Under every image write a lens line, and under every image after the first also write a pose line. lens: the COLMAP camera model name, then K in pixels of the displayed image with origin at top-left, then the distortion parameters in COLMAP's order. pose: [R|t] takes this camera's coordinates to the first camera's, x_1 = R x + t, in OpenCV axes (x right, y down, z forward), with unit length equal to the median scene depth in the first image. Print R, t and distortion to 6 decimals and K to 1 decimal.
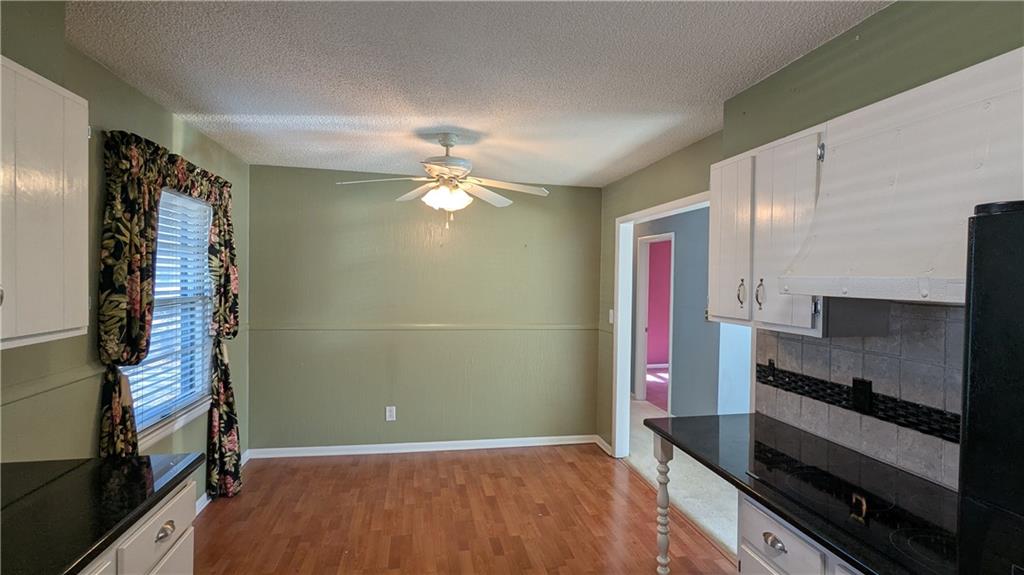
lens RADIAL K [[484.1, 0, 516.0], [0, 484.1, 286.7], [0, 0, 1]] dist [-0.003789, 0.004951]
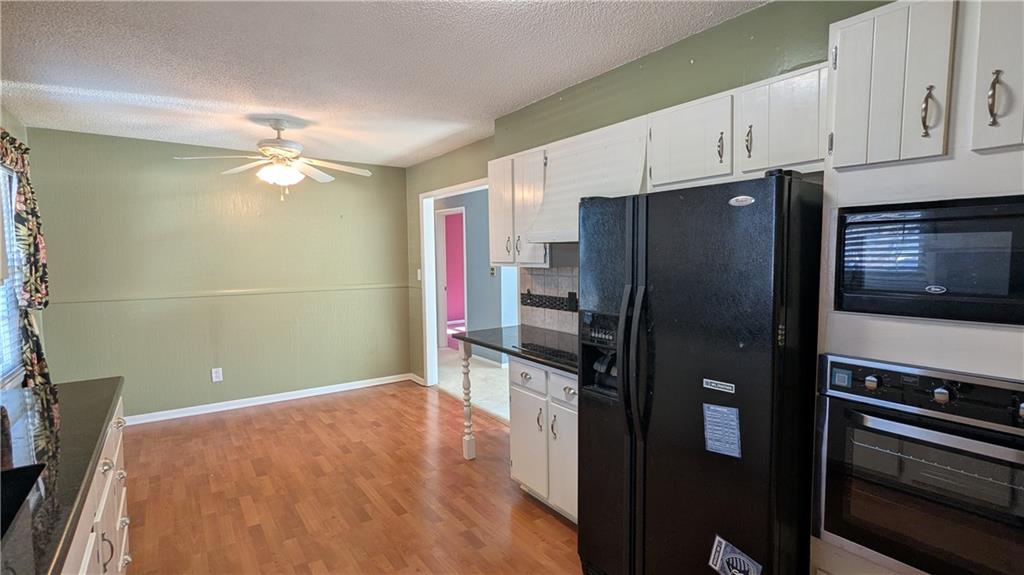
lens RADIAL K [[484.1, 0, 516.0], [0, 484.1, 286.7], [0, 0, 1]] dist [-0.003789, 0.004951]
pose [[0.912075, -0.054683, 0.406360, -0.111041], [0.032556, 0.997596, 0.061172, 0.034749], [-0.408728, -0.042564, 0.911663, -0.312825]]
